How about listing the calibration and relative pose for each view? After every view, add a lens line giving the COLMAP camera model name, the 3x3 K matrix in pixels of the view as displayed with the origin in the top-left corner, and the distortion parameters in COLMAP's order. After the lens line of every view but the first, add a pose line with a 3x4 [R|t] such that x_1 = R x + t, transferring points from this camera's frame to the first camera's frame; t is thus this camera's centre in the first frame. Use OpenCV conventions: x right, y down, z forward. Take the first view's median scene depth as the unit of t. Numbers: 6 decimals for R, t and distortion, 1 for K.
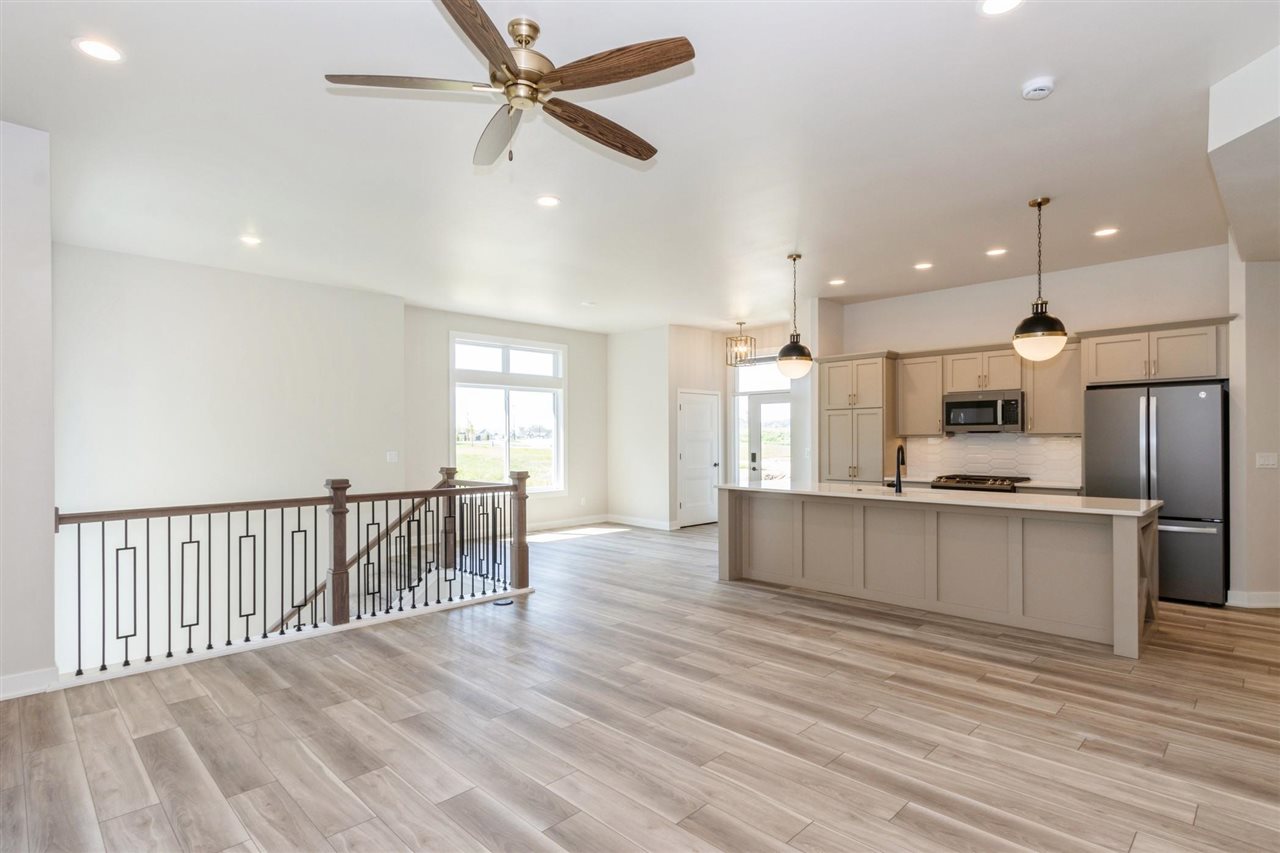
lens RADIAL K [[650.3, 0, 640.2], [0, 650.3, 440.3], [0, 0, 1]] dist [0.004522, 0.000662]
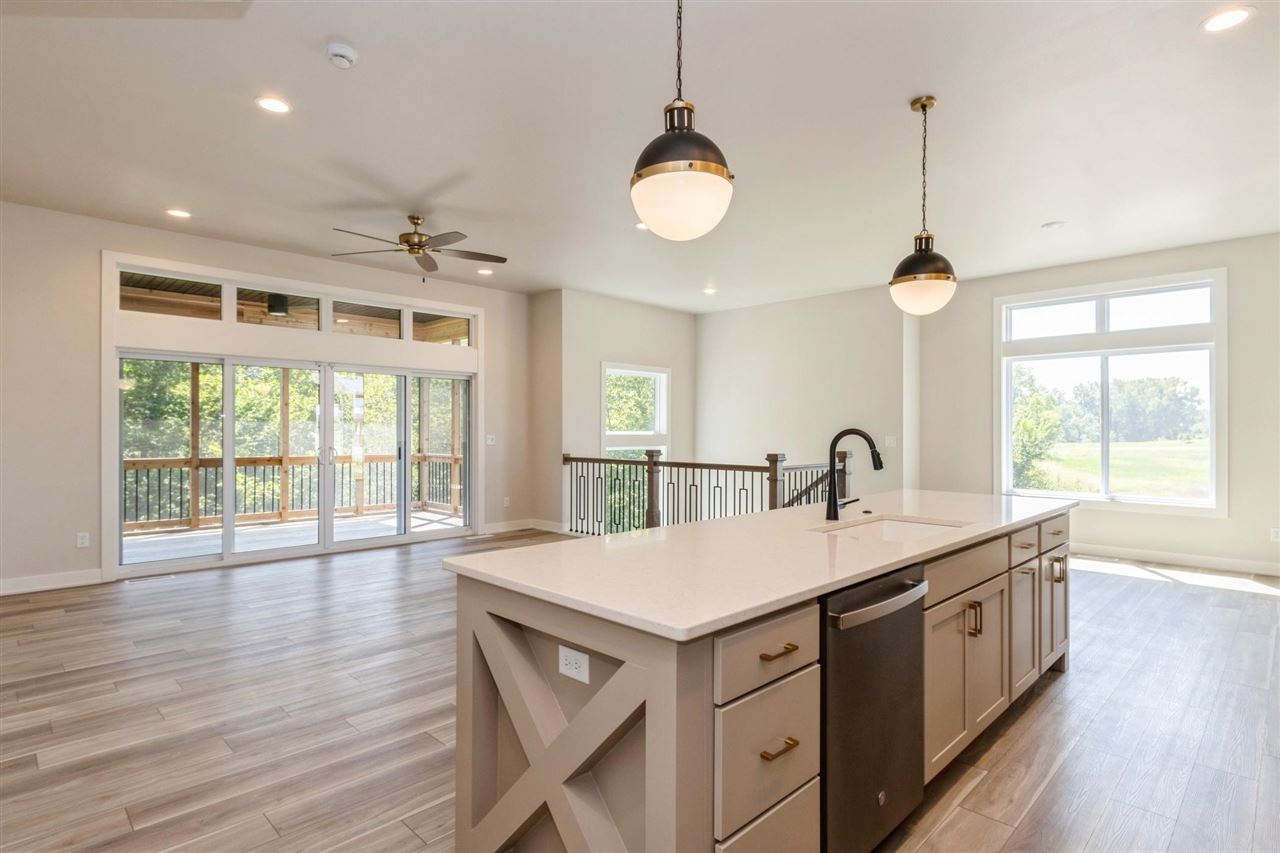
lens RADIAL K [[650.3, 0, 640.2], [0, 650.3, 440.3], [0, 0, 1]] dist [0.004522, 0.000662]
pose [[0.000760, 0.020049, -0.999799, 0.731740], [-0.001630, 0.999798, 0.020047, 0.004639], [0.999998, 0.001615, 0.000792, 0.669678]]
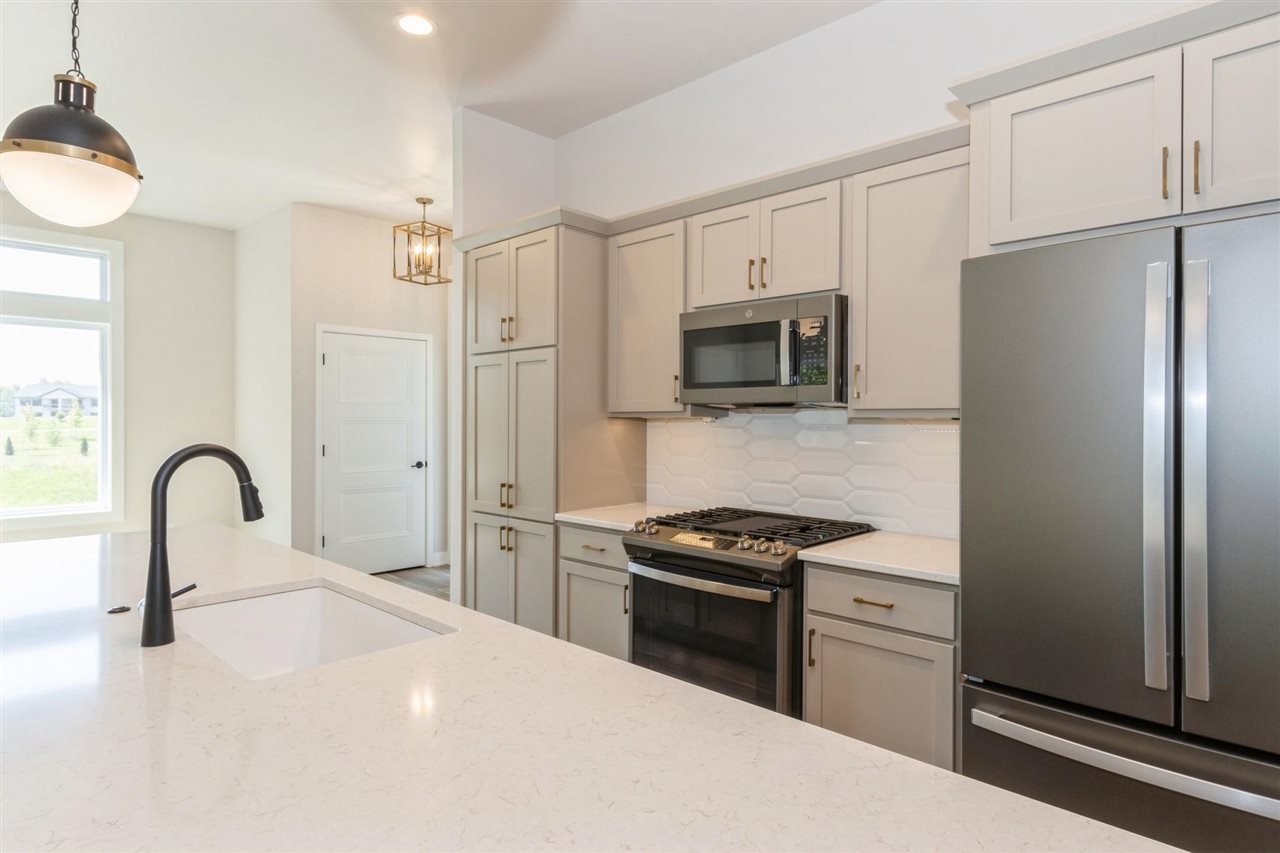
lens RADIAL K [[705.7, 0, 658.9], [0, 705.7, 422.6], [0, 0, 1]] dist [0.002706, 0.000426]
pose [[0.998944, 0.008298, 0.045181, 0.448113], [-0.008387, 0.999963, 0.001777, -0.002517], [-0.045165, -0.002154, 0.998977, 0.582166]]
